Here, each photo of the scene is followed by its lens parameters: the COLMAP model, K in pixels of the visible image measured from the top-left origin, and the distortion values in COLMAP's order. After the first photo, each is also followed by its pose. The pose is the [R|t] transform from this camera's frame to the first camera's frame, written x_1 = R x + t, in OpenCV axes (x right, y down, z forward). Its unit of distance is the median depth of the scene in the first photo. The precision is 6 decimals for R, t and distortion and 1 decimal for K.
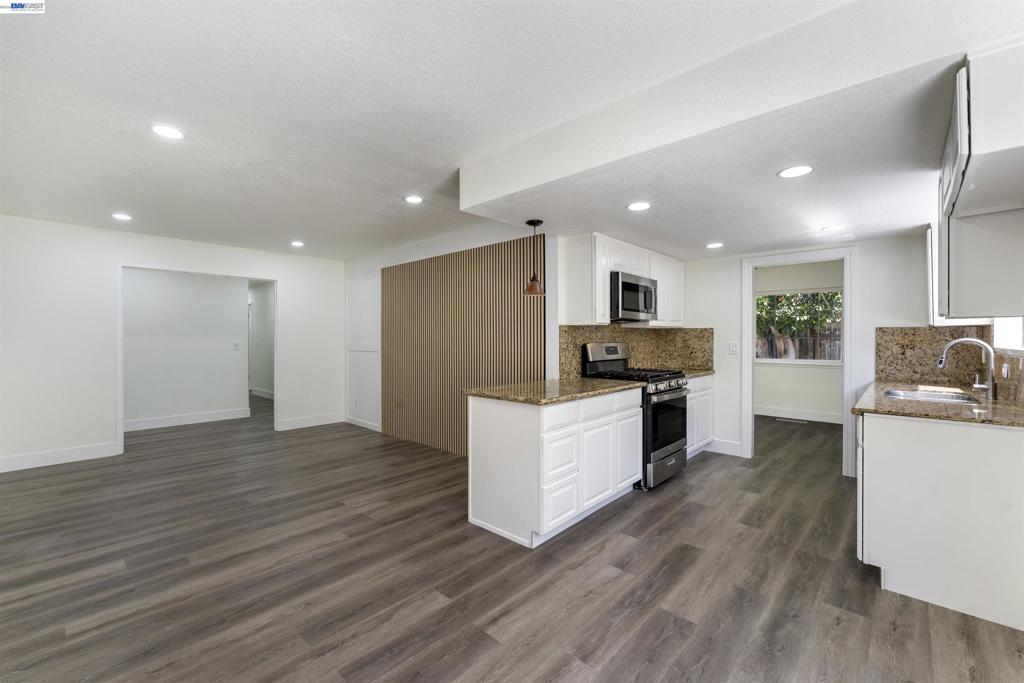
lens RADIAL K [[416.3, 0, 513.3], [0, 416.3, 341.2], [0, 0, 1]] dist [0.002155, -0.000185]
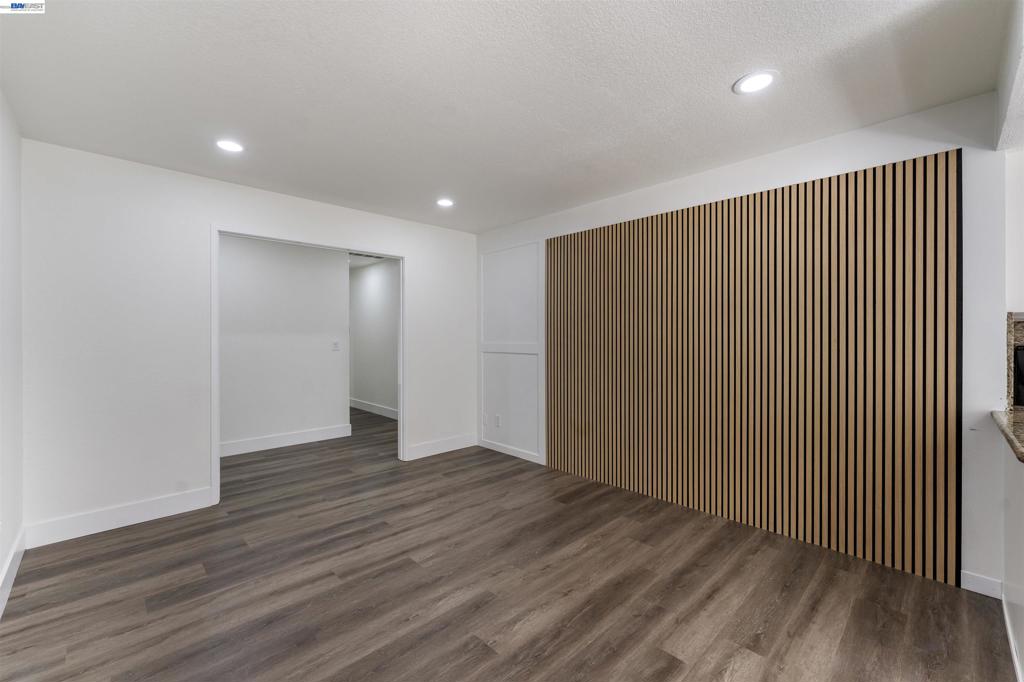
lens RADIAL K [[416.3, 0, 512.7], [0, 416.3, 338.7], [0, 0, 1]] dist [0.002155, -0.000185]
pose [[0.998493, 0.000323, -0.054870, -0.515881], [-0.000331, 1.000000, -0.000132, -0.003178], [0.054870, 0.000150, 0.998493, 0.423810]]
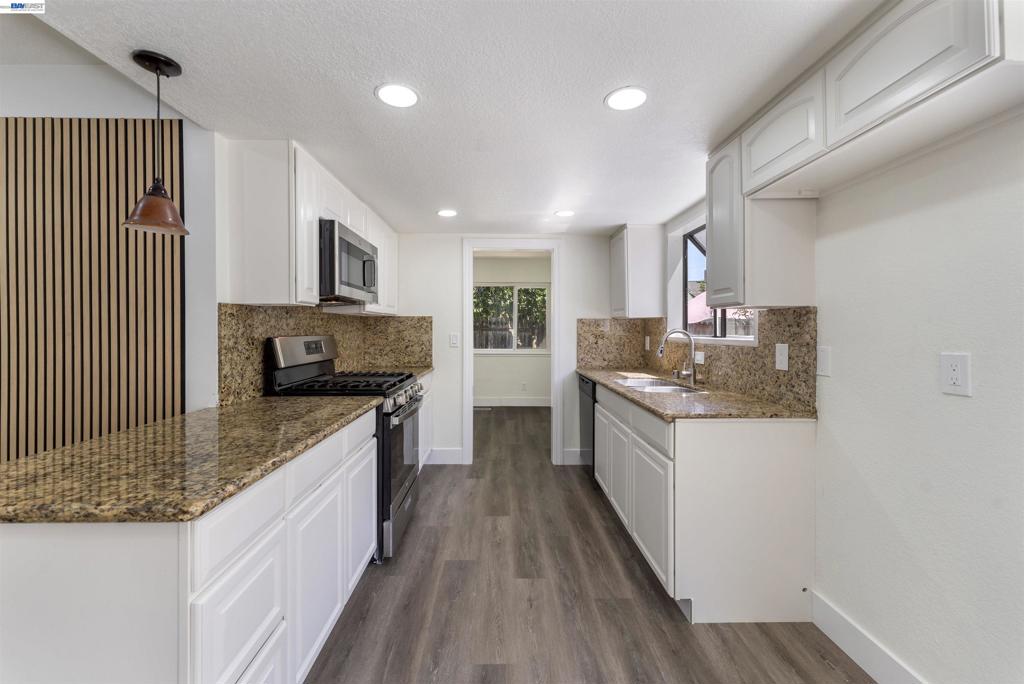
lens RADIAL K [[416.3, 0, 502.4], [0, 416.3, 330.3], [0, 0, 1]] dist [0.002155, -0.000185]
pose [[0.730589, -0.000694, 0.682817, 0.014132], [0.003539, 0.999990, -0.002770, -0.001428], [-0.682808, 0.004441, 0.730584, 0.383665]]
